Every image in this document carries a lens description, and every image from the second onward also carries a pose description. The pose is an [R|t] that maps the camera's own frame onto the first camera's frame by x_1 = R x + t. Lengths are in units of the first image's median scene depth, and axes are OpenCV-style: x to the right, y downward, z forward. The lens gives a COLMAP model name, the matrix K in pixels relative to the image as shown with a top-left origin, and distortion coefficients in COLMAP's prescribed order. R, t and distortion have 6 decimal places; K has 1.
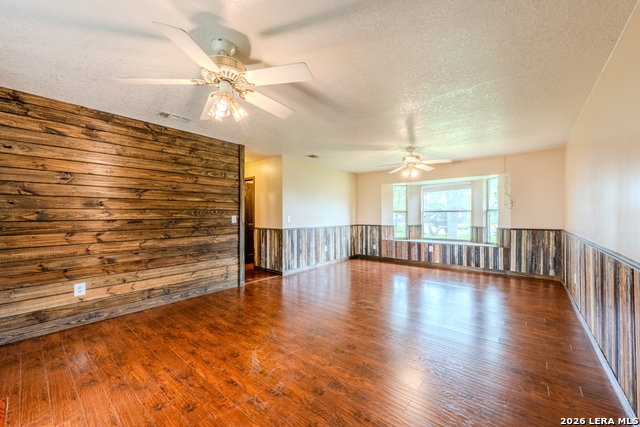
lens RADIAL K [[252.2, 0, 316.5], [0, 252.2, 212.1], [0, 0, 1]] dist [-0.000772, -0.000101]
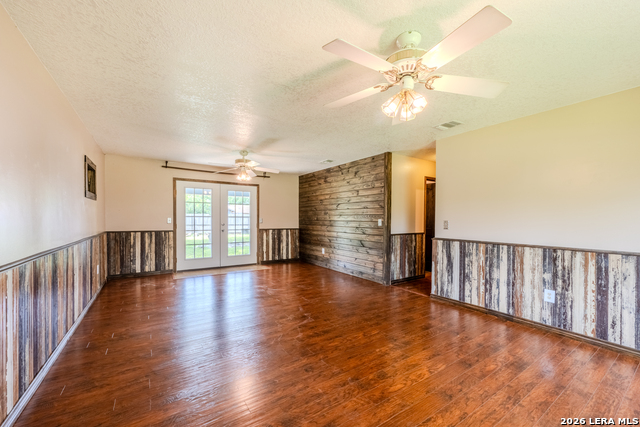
lens RADIAL K [[252.2, 0, 321.2], [0, 252.2, 219.4], [0, 0, 1]] dist [-0.000772, -0.000101]
pose [[-0.264146, 0.005496, -0.964467, 0.829420], [0.004157, 0.999981, 0.004560, 0.008962], [0.964474, -0.002805, -0.264164, 1.056082]]
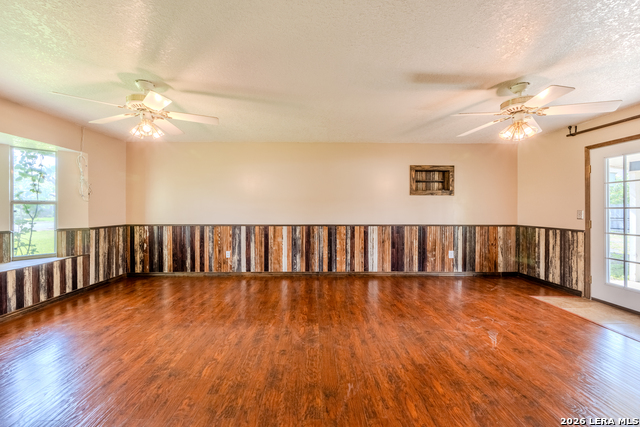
lens RADIAL K [[252.2, 0, 318.8], [0, 252.2, 210.0], [0, 0, 1]] dist [-0.000772, -0.000101]
pose [[-0.669888, -0.002287, 0.742459, -0.278009], [-0.007843, 0.999961, -0.003996, 0.011717], [-0.742421, -0.008500, -0.669880, 1.169786]]
